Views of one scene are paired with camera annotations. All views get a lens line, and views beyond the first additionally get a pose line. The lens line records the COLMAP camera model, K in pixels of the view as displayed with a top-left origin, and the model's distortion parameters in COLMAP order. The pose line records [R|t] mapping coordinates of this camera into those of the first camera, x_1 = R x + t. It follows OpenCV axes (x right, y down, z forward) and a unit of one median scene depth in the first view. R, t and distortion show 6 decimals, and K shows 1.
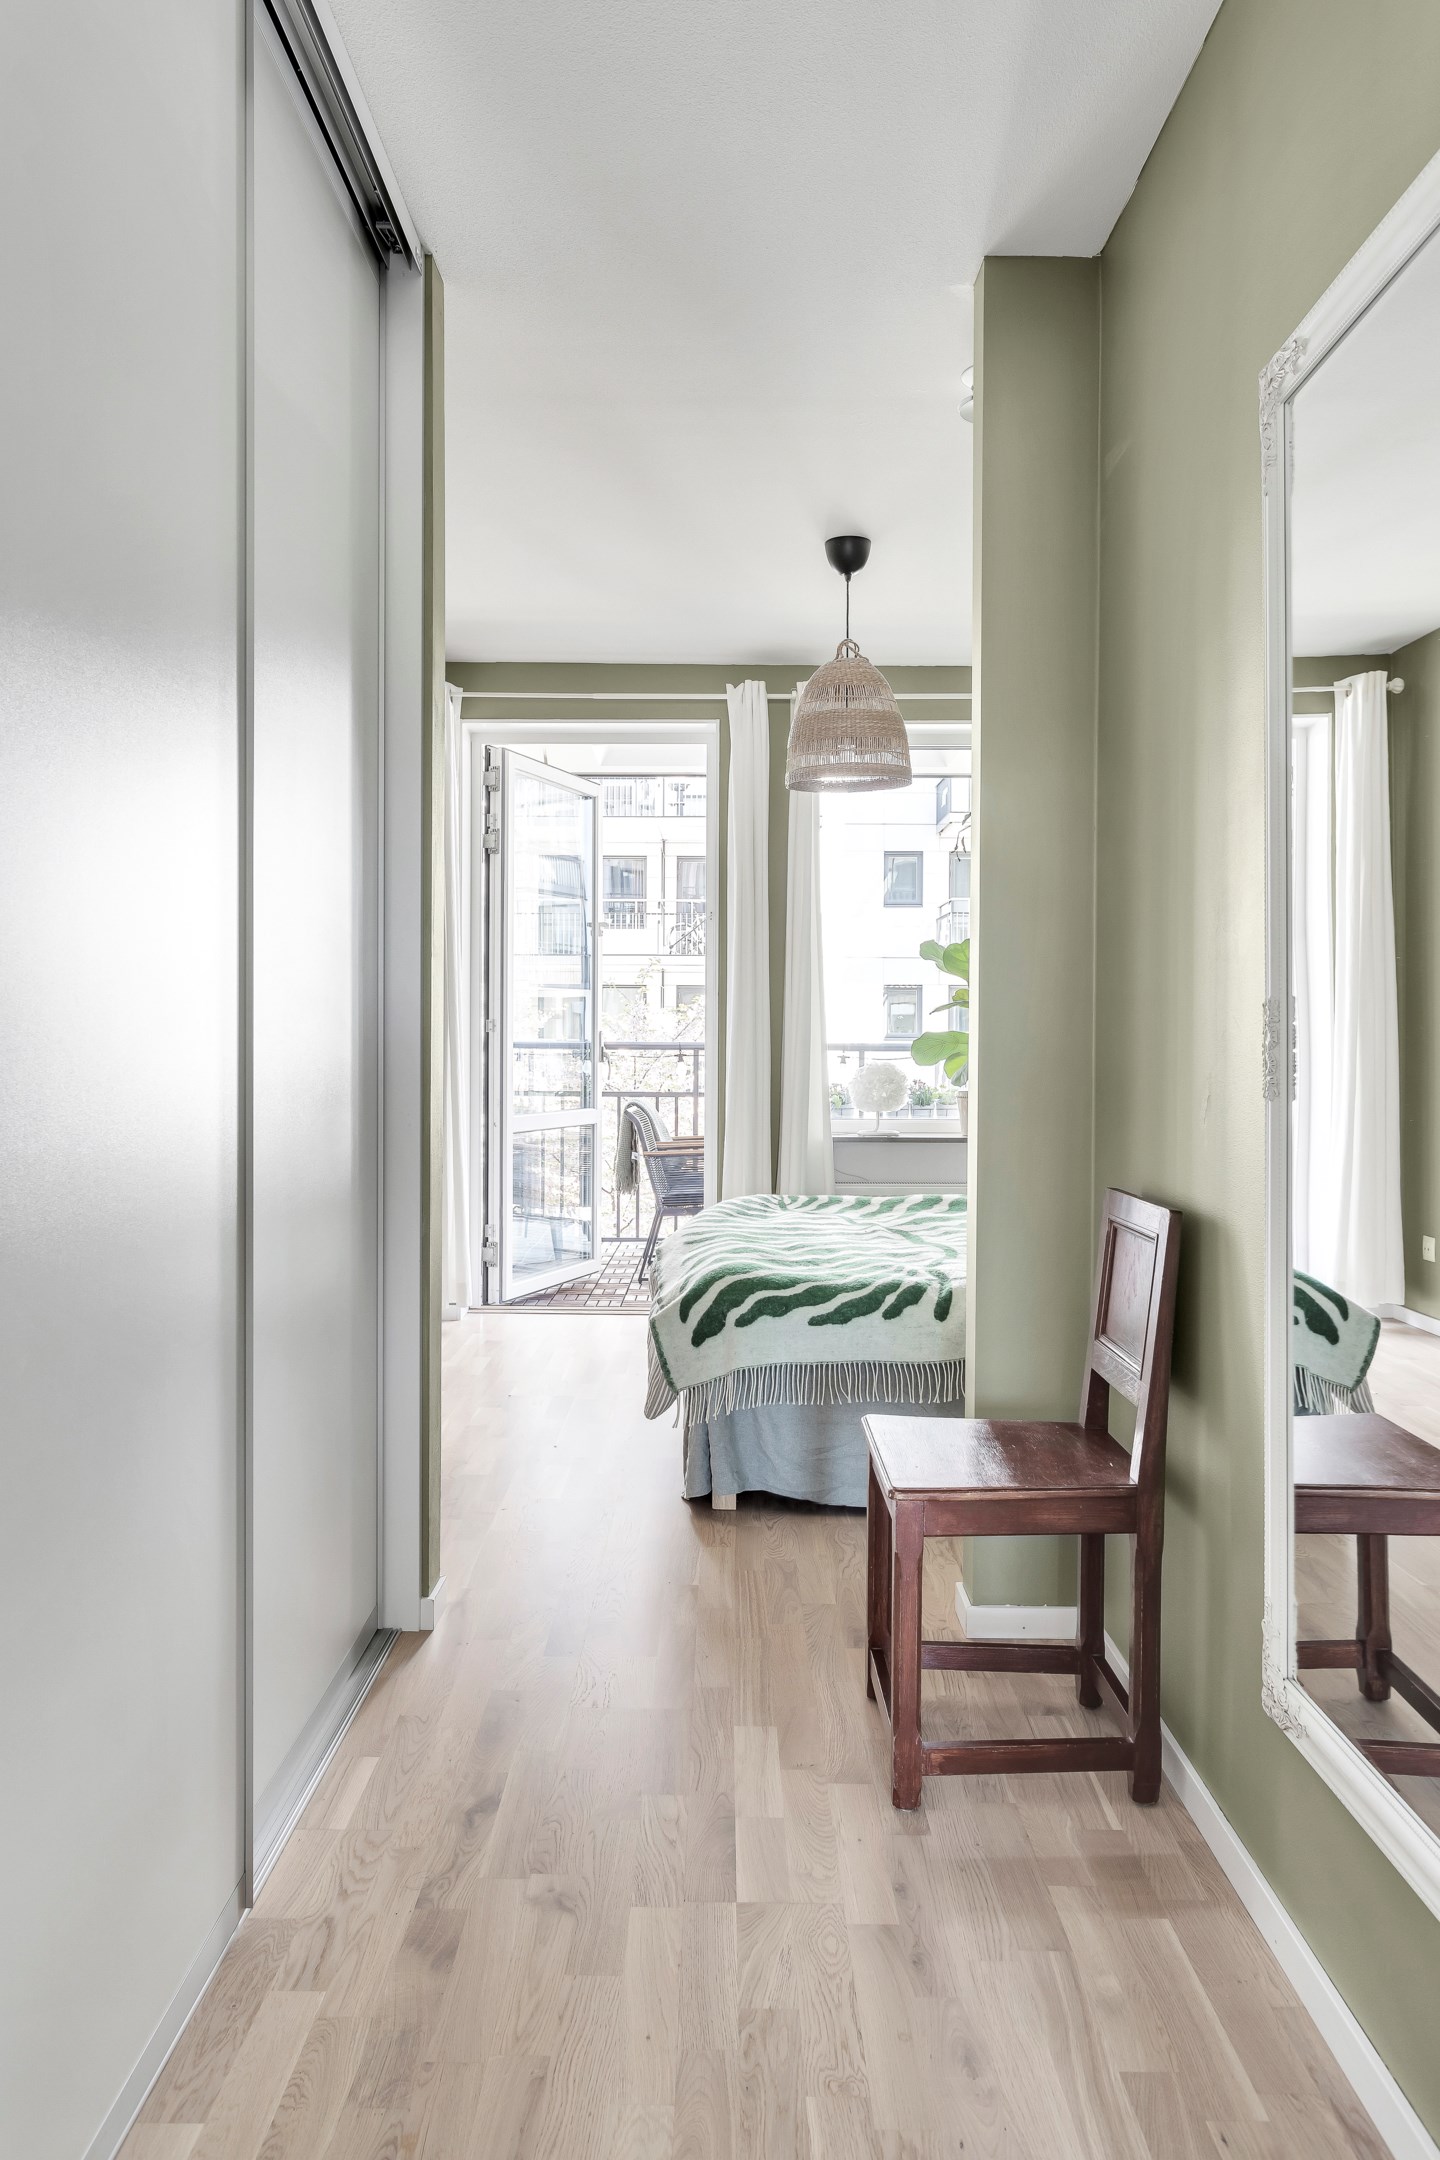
lens RADIAL K [[1362.2, 0, 706.6], [0, 1362.2, 1074.5], [0, 0, 1]] dist [0.003387, 0.000050]
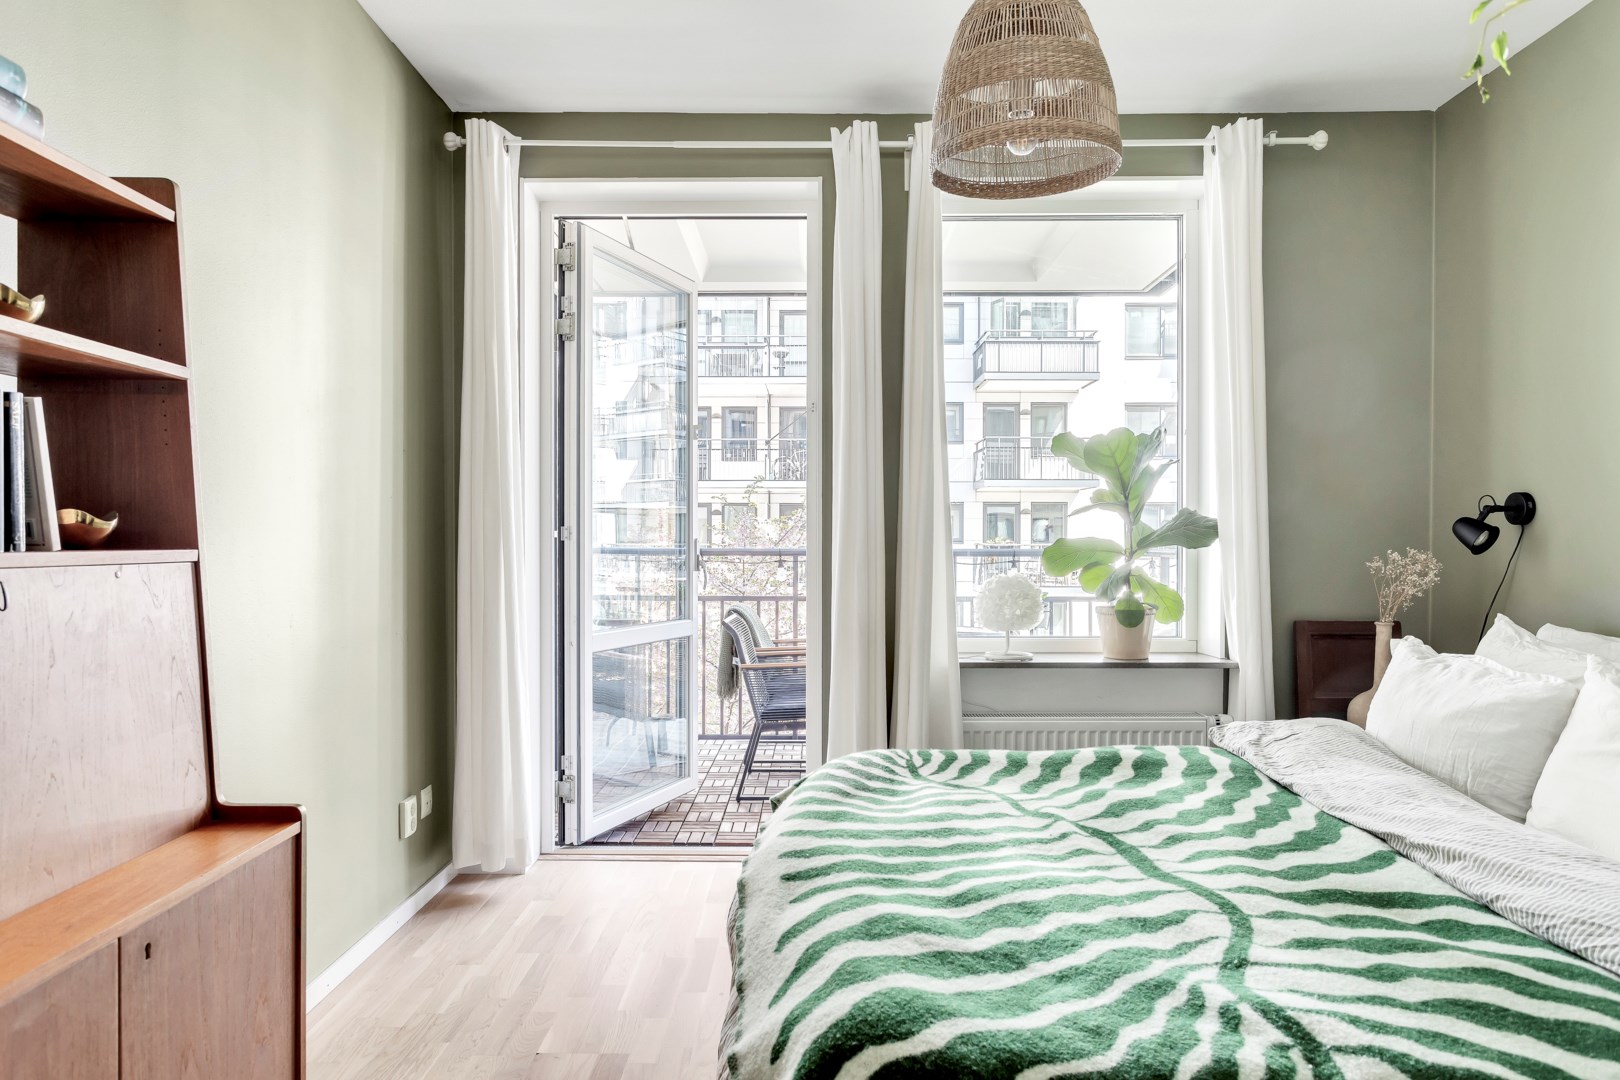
lens RADIAL K [[880.3, 0, 823.4], [0, 880.3, 537.7], [0, 0, 1]] dist [0.004750, 0.001927]
pose [[0.999653, -0.004455, 0.025956, -0.004473], [0.005242, 0.999526, -0.030343, -0.013390], [-0.025809, 0.030468, 0.999202, 0.384047]]
